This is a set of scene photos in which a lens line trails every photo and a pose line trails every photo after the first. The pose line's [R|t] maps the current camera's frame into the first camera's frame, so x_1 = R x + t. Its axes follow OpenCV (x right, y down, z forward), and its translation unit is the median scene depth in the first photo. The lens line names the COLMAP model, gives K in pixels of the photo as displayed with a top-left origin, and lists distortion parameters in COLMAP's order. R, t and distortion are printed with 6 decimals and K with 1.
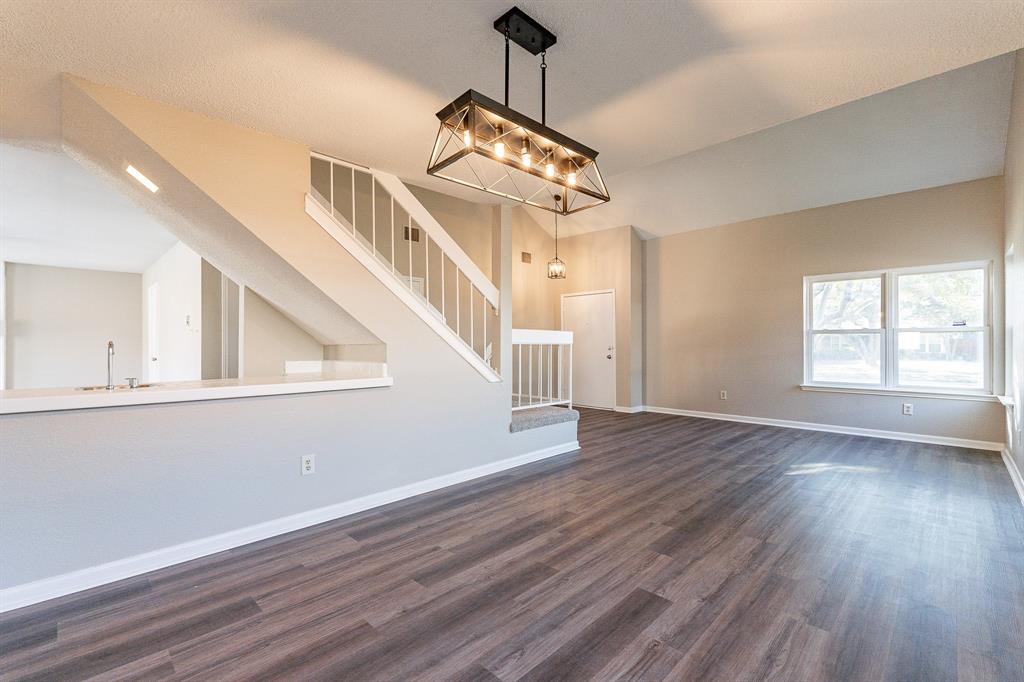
lens RADIAL K [[458.2, 0, 512.8], [0, 458.2, 340.5], [0, 0, 1]] dist [-0.001962, 0.000834]
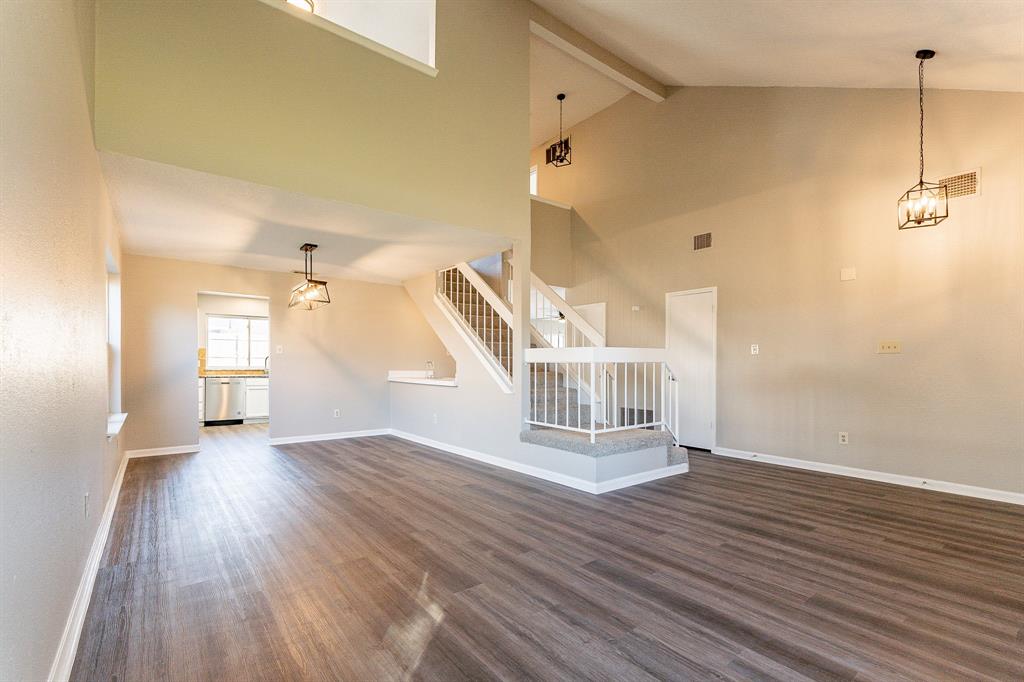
lens RADIAL K [[458.2, 0, 496.0], [0, 458.2, 359.6], [0, 0, 1]] dist [-0.001962, 0.000834]
pose [[-0.158573, -0.006284, -0.987327, 0.883008], [0.007397, 0.999944, -0.007553, 0.007537], [0.987319, -0.008501, -0.158518, 0.885262]]
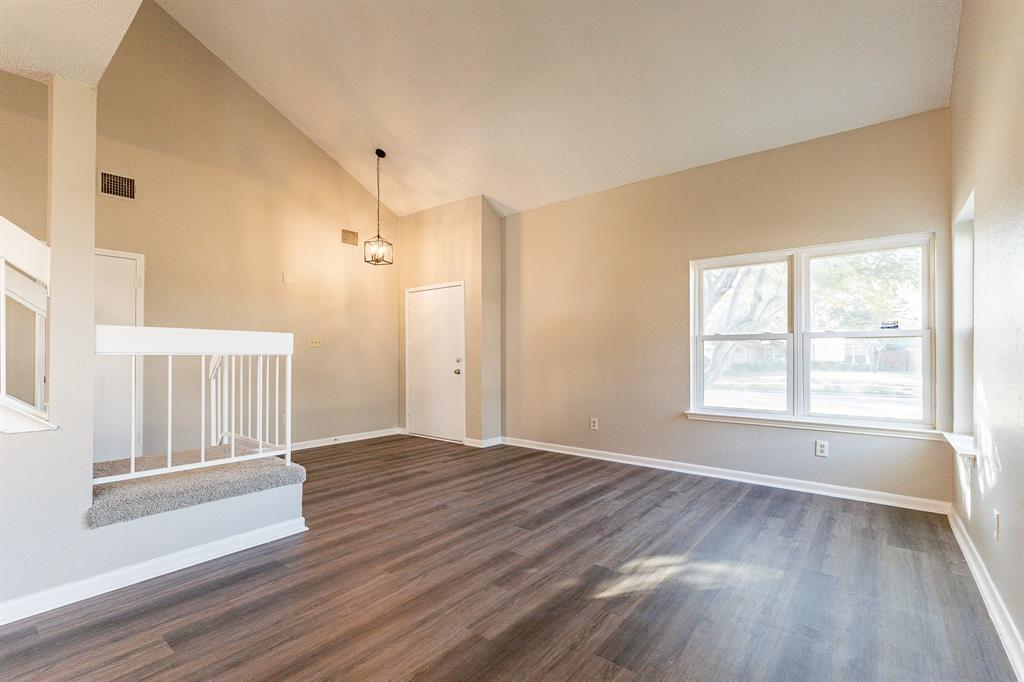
lens RADIAL K [[458.2, 0, 517.2], [0, 458.2, 348.3], [0, 0, 1]] dist [-0.001962, 0.000834]
pose [[0.994982, 0.002203, 0.100033, 0.331066], [-0.001659, 0.999983, -0.005517, 0.002450], [-0.100043, 0.005323, 0.994969, 0.351927]]
